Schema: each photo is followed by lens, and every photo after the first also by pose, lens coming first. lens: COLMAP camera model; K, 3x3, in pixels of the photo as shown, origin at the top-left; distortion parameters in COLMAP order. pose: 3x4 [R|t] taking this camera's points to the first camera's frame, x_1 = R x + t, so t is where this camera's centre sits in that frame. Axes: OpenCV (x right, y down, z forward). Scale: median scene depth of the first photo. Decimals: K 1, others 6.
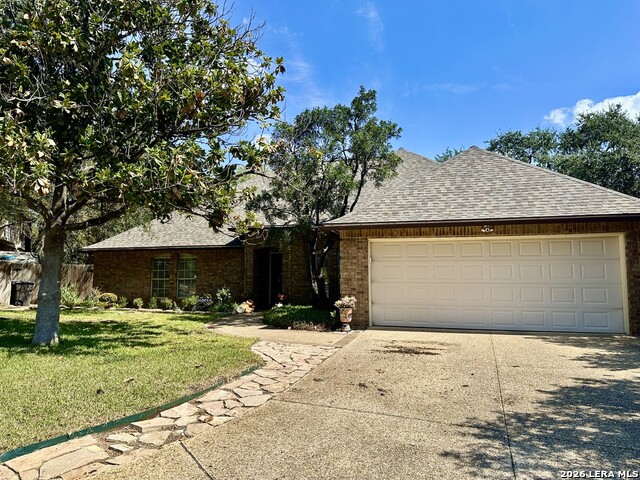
lens RADIAL K [[449.2, 0, 321.3], [0, 449.2, 239.2], [0, 0, 1]] dist [0.002873, -0.001004]
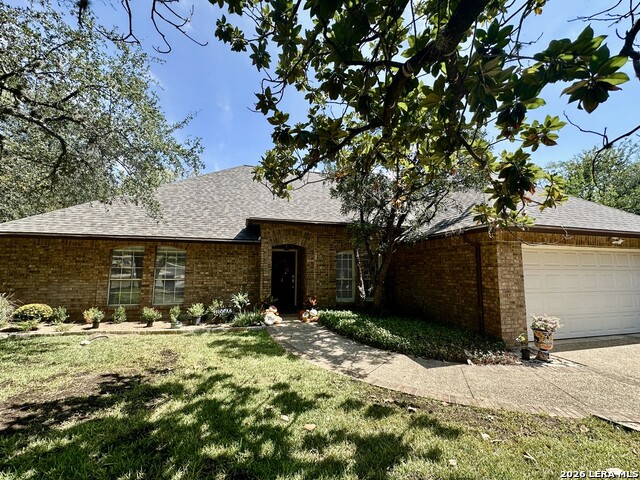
lens RADIAL K [[278.5, 0, 317.2], [0, 278.5, 240.2], [0, 0, 1]] dist [-0.006184, -0.000041]
pose [[0.866182, 0.059262, 0.496203, -0.361175], [-0.056832, 0.998183, -0.020006, 0.017860], [-0.496487, -0.010871, 0.867976, 0.516081]]
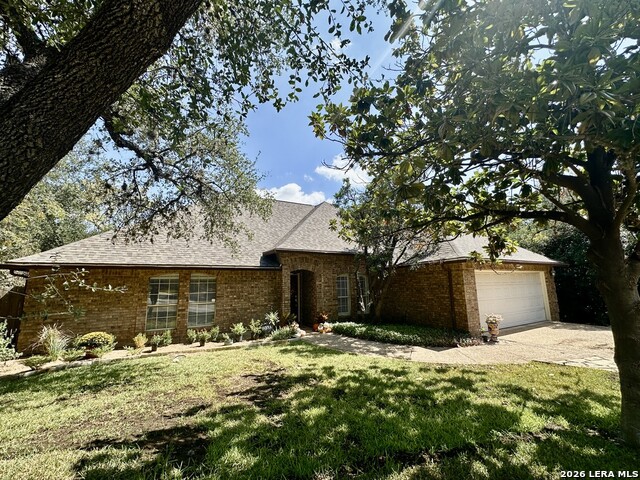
lens RADIAL K [[278.5, 0, 320.8], [0, 278.5, 238.1], [0, 0, 1]] dist [-0.006184, -0.000041]
pose [[0.701396, 0.107491, 0.704620, -0.595206], [-0.047250, 0.993401, -0.104511, 0.009963], [-0.711204, 0.040010, 0.701846, 0.518727]]
